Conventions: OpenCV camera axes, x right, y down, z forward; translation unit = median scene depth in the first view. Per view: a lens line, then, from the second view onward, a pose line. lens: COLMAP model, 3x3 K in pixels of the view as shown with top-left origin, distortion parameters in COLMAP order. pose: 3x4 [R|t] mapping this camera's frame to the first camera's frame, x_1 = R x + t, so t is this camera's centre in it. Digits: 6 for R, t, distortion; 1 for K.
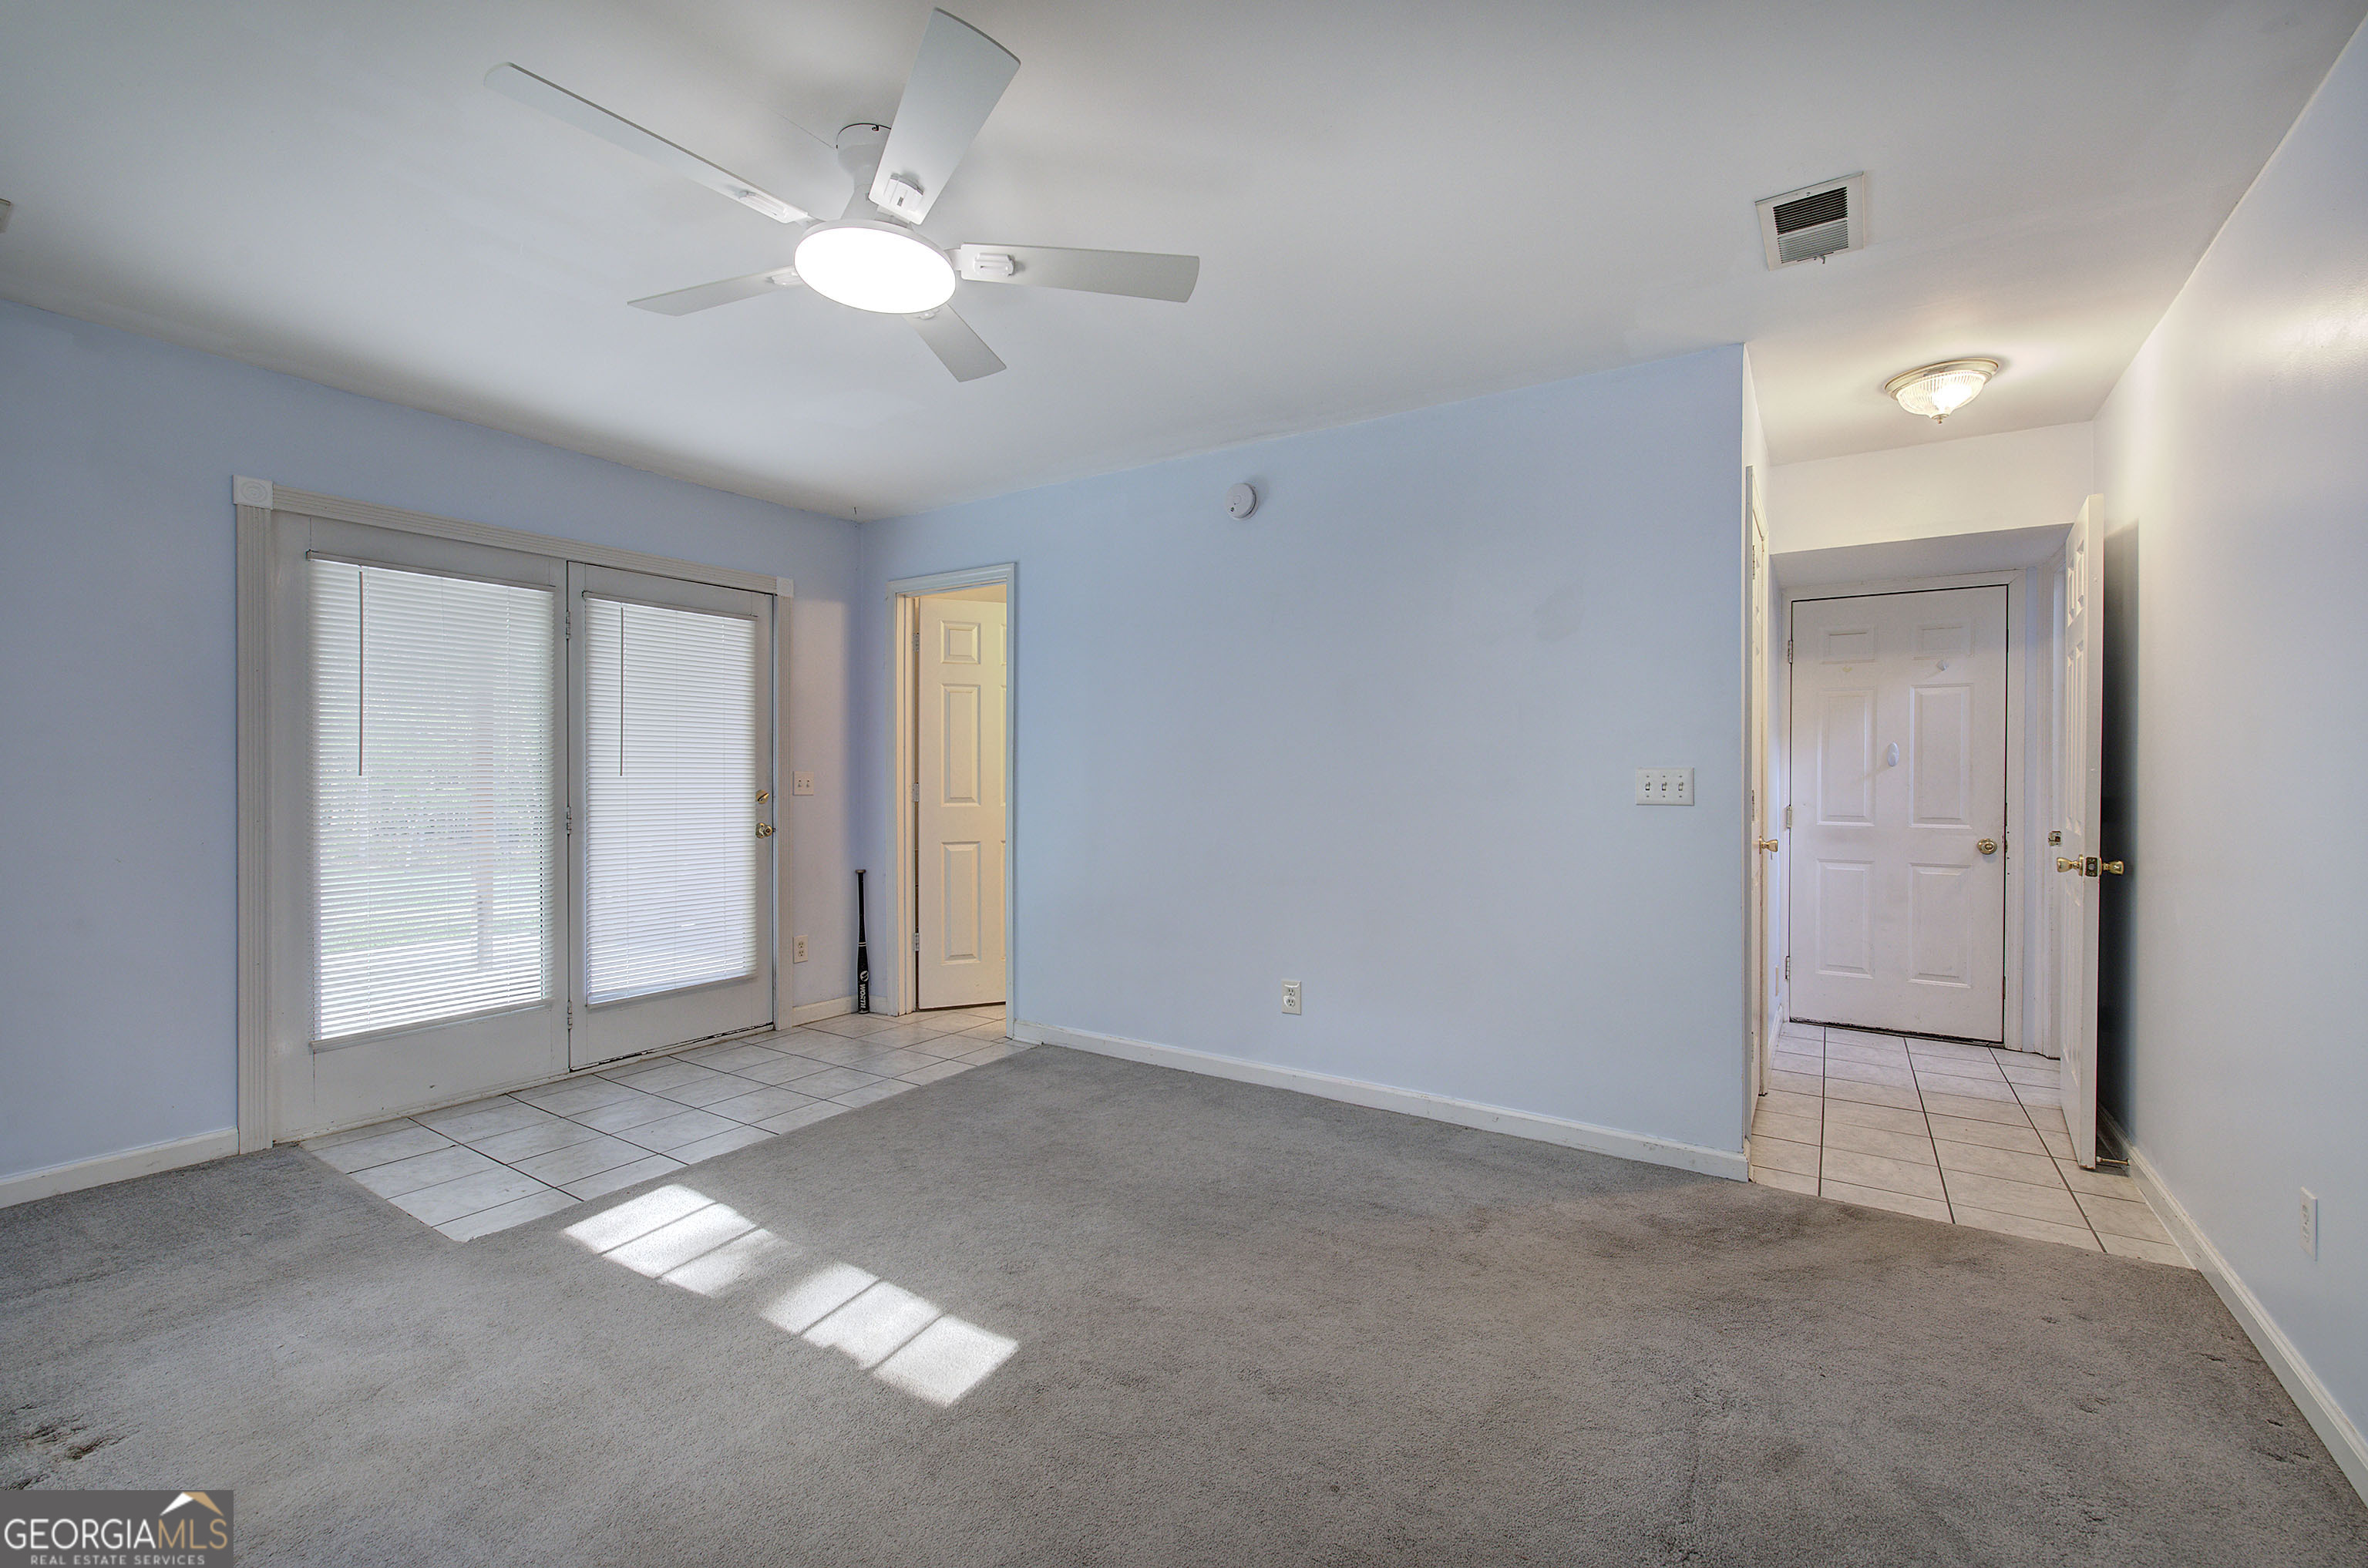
lens RADIAL K [[1001.6, 0, 1185.4], [0, 1001.6, 782.4], [0, 0, 1]] dist [-0.006527, 0.002130]
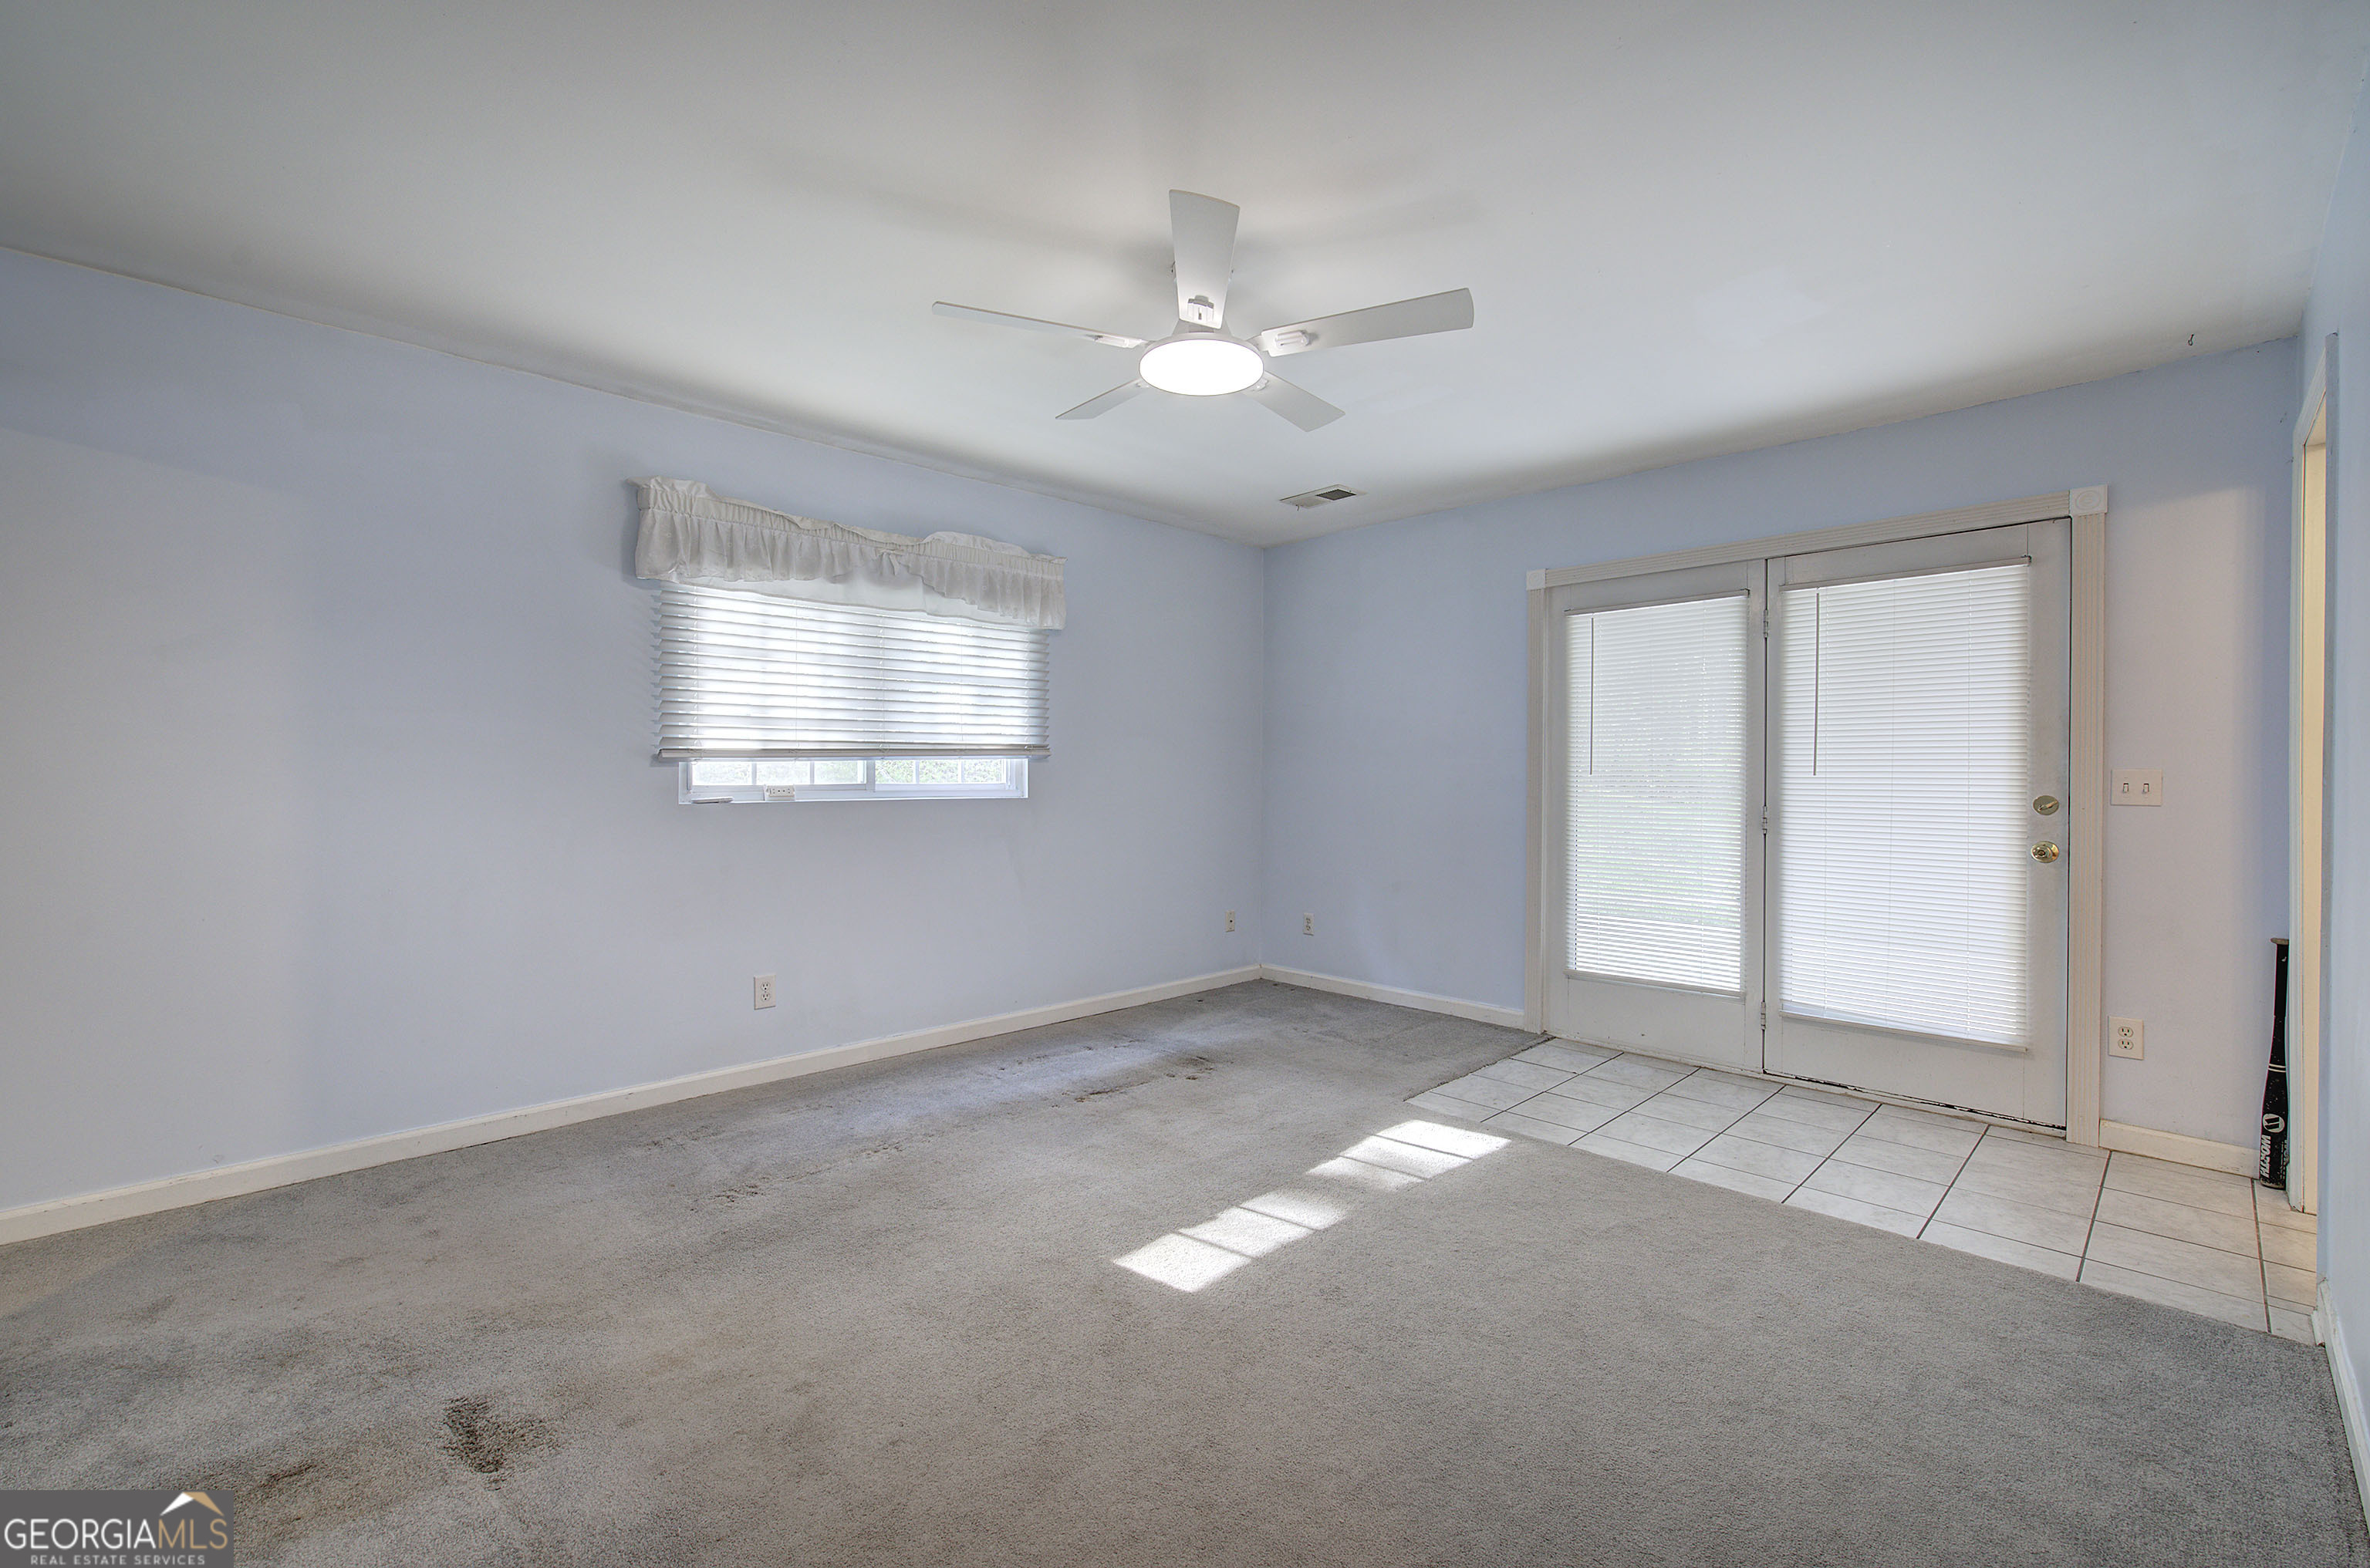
lens RADIAL K [[1002.3, 0, 1180.9], [0, 1002.3, 781.3], [0, 0, 1]] dist [-0.006527, 0.002130]
pose [[-0.216706, 0.006713, -0.976214, 0.483227], [-0.007542, 0.999935, 0.008550, -0.004593], [0.976208, 0.009215, -0.216641, 0.651220]]
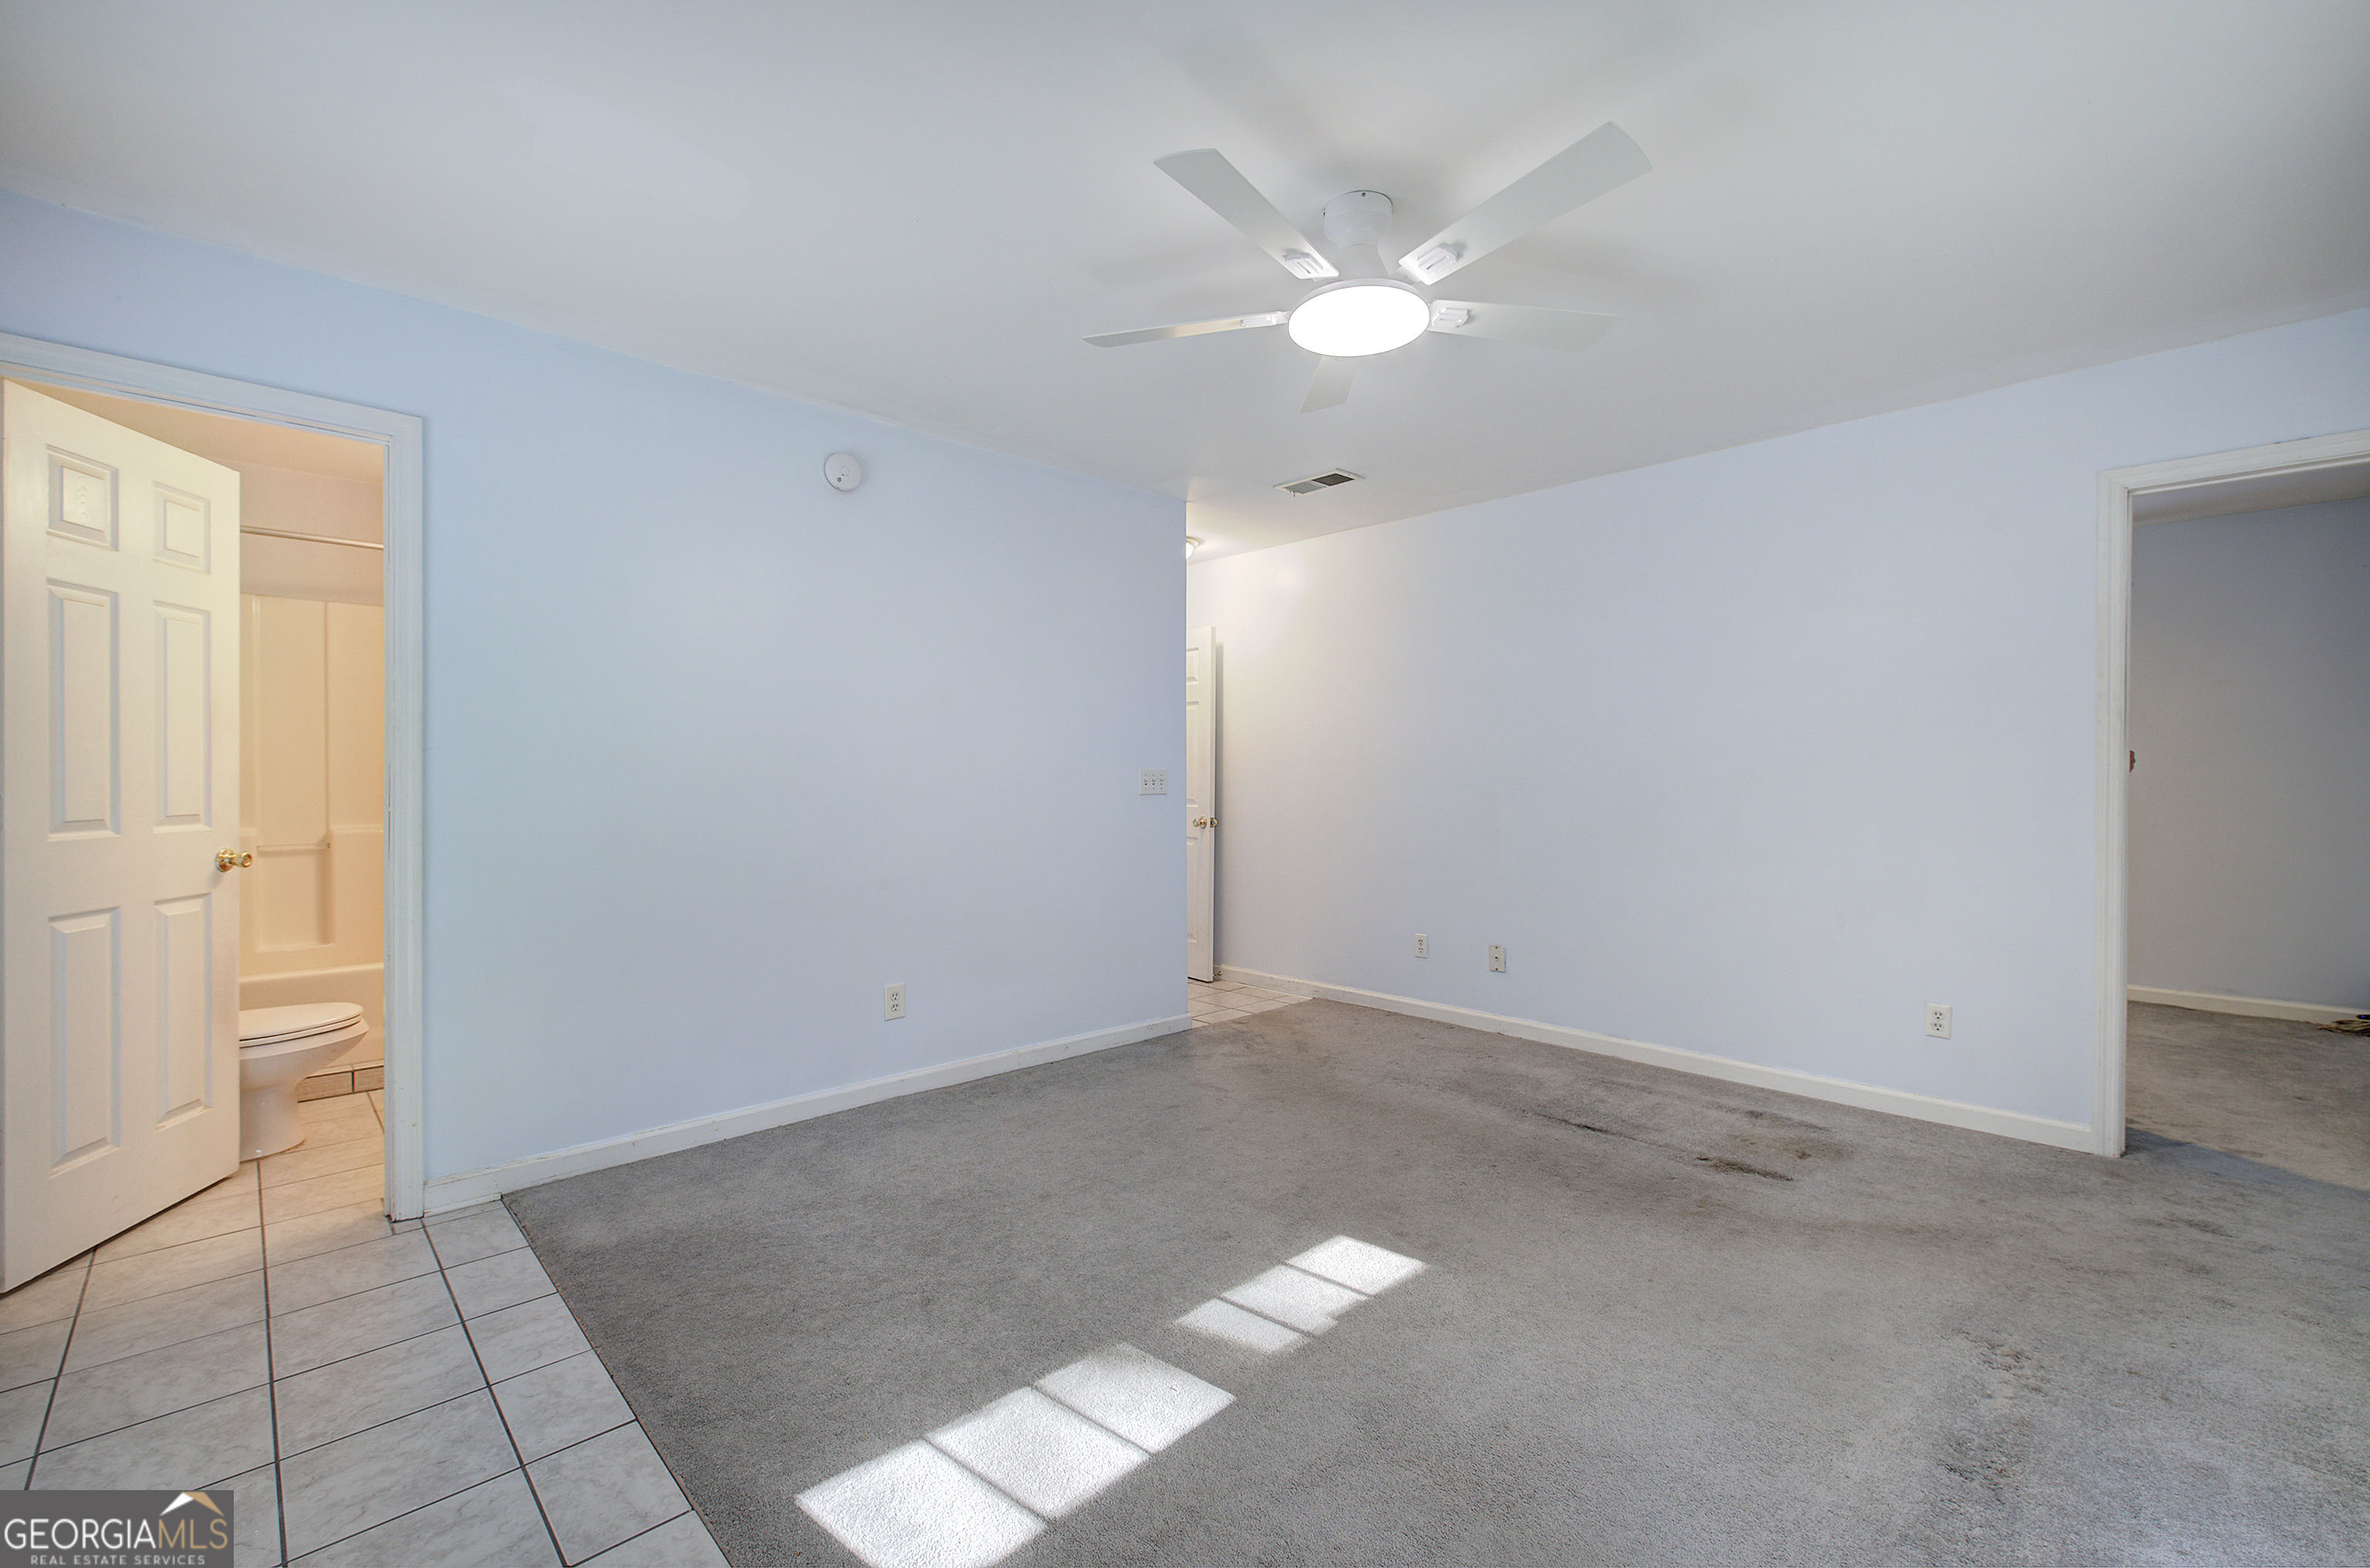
lens RADIAL K [[1002.3, 0, 1189.2], [0, 1002.3, 776.8], [0, 0, 1]] dist [-0.006527, 0.002130]
pose [[0.215645, -0.003584, 0.976465, -0.751970], [0.004120, 0.999988, 0.002760, -0.006562], [-0.976463, 0.003428, 0.215657, 0.487237]]
